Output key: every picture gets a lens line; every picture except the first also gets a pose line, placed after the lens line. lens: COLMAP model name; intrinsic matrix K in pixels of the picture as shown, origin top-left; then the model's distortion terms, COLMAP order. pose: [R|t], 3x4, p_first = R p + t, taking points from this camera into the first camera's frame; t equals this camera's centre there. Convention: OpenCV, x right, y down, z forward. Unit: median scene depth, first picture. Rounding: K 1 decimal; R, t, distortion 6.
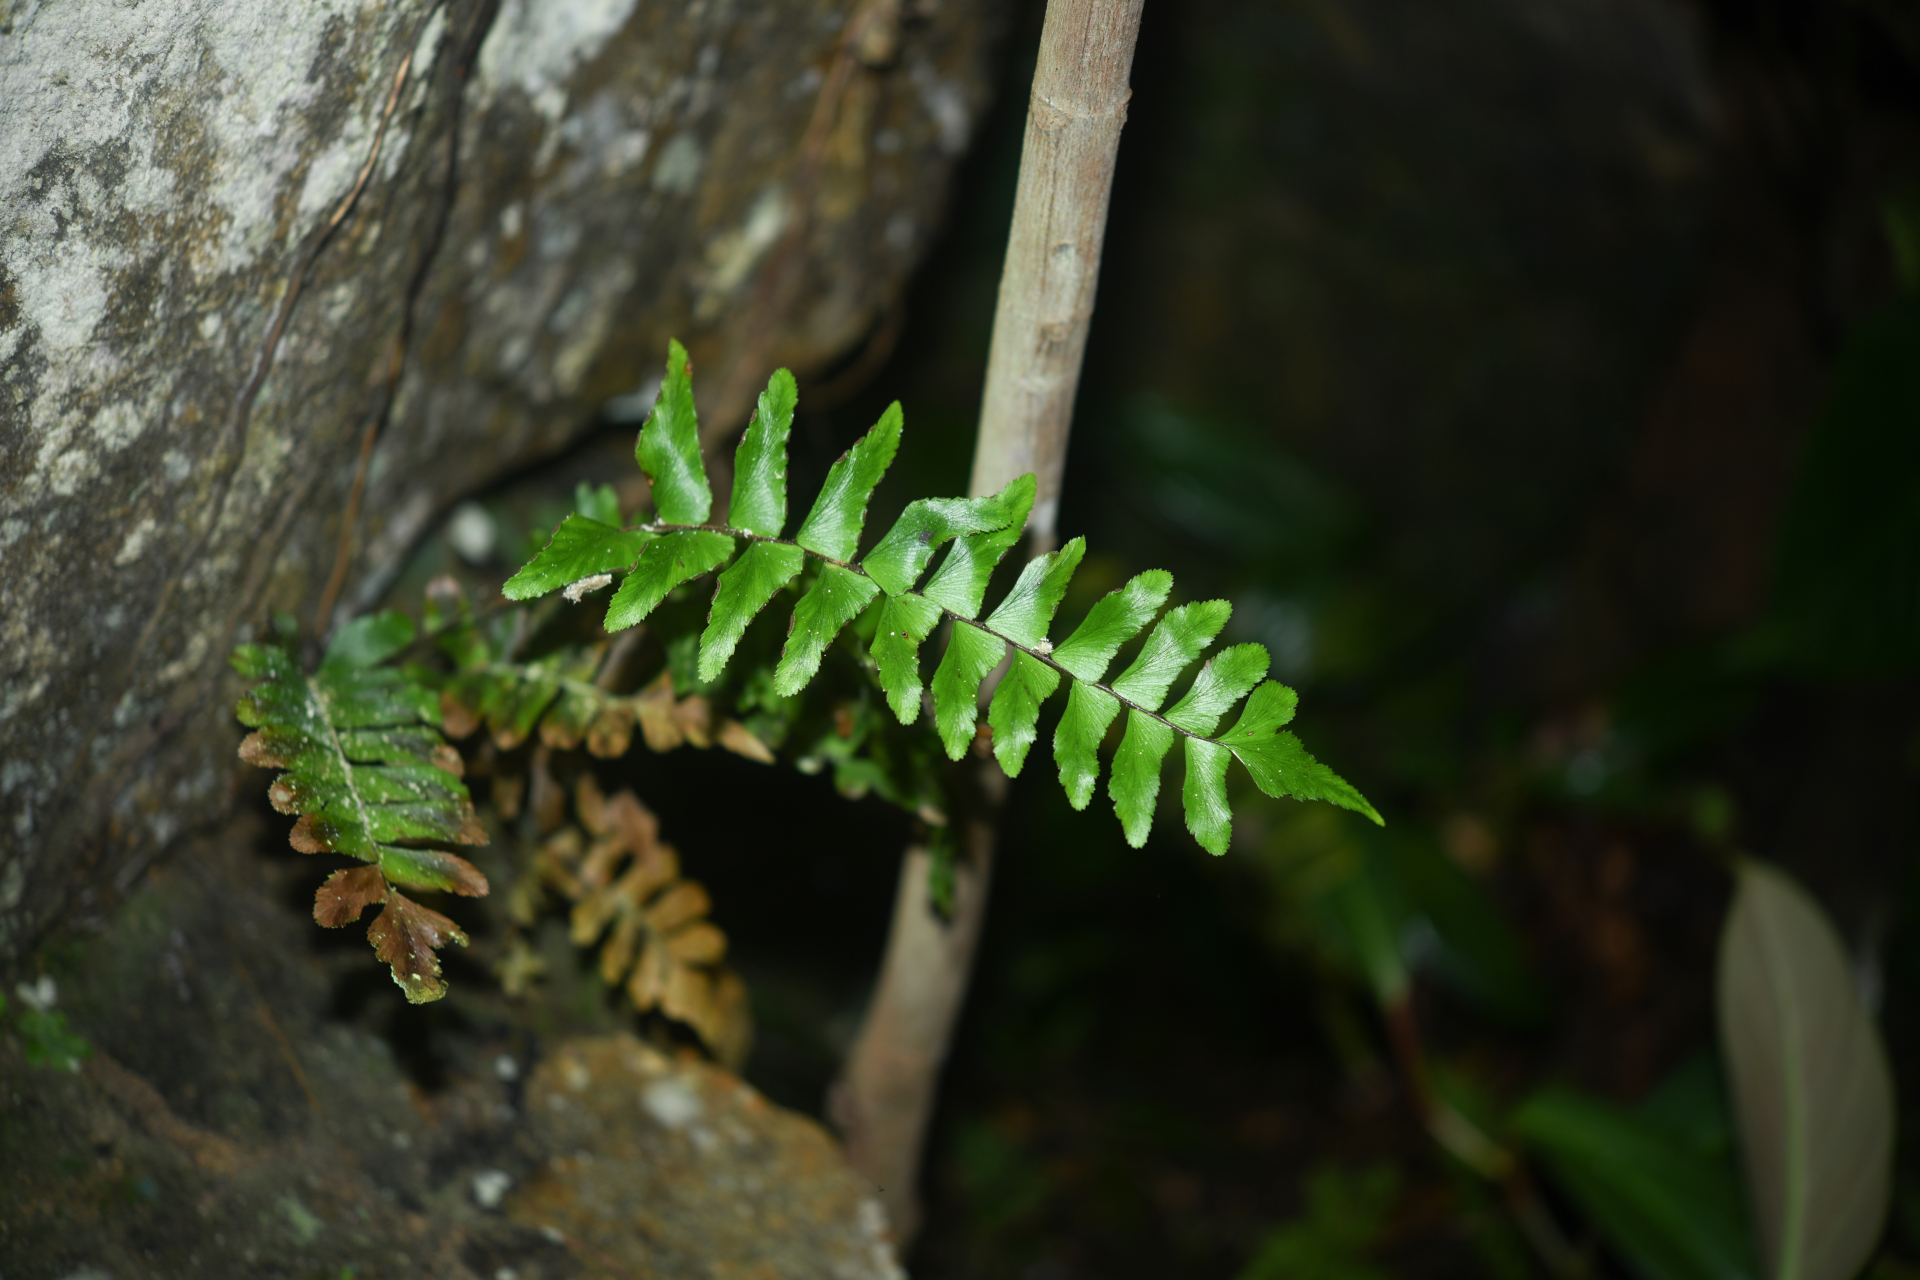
lens RADIAL K [[3318.1, 0, 960.0], [0, 3318.1, 640.0], [0, 0, 1]] dist [0.032839, -0.085843]
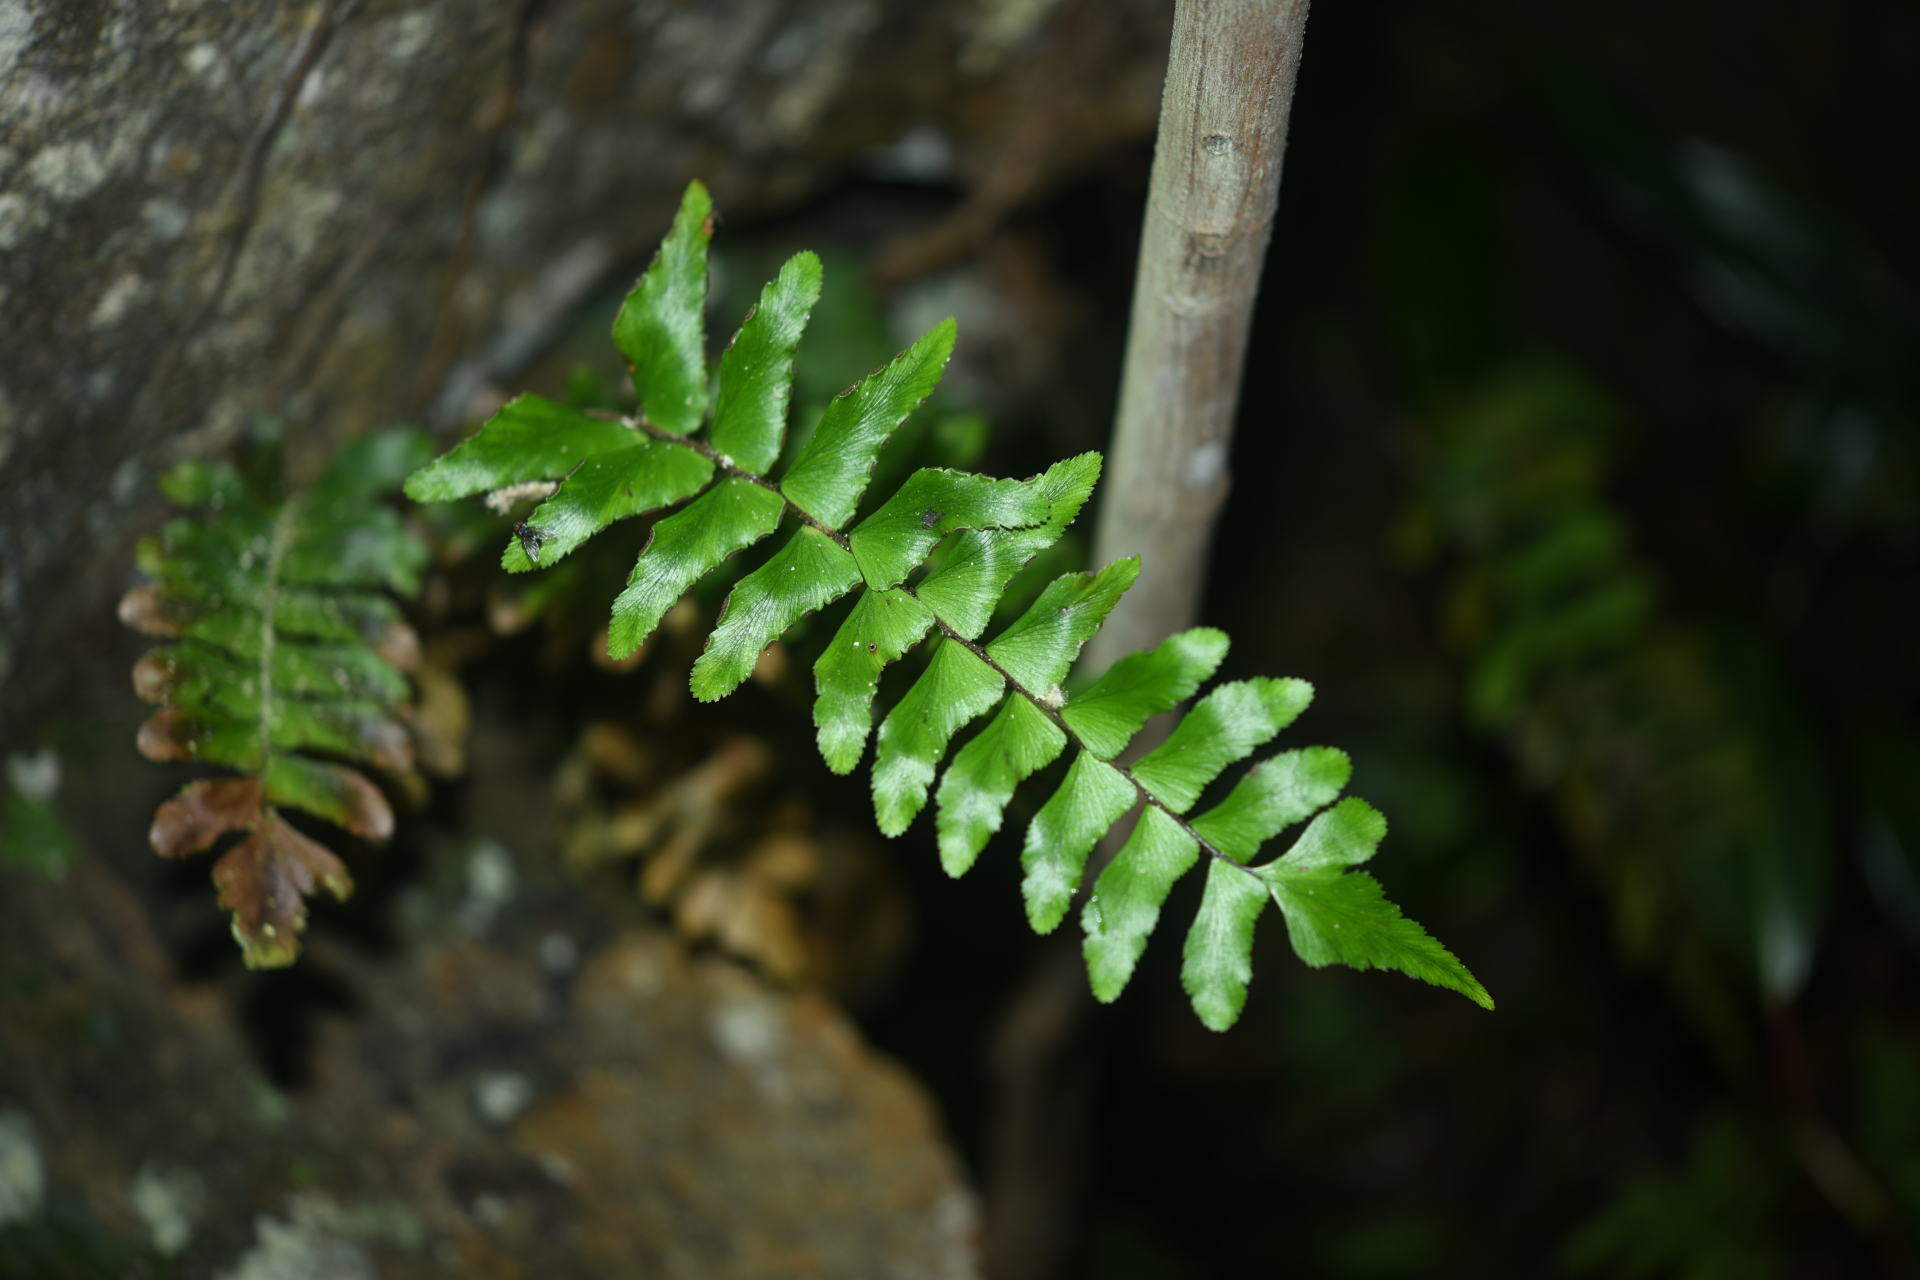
lens RADIAL K [[3302.3, 0, 960.0], [0, 3302.3, 640.0], [0, 0, 1]] dist [-0.011436, 0.320269]
pose [[0.953396, 0.188621, -0.235494, 0.164105], [-0.149474, 0.973264, 0.174397, -0.126134], [0.262093, -0.131069, 0.956100, 0.274004]]
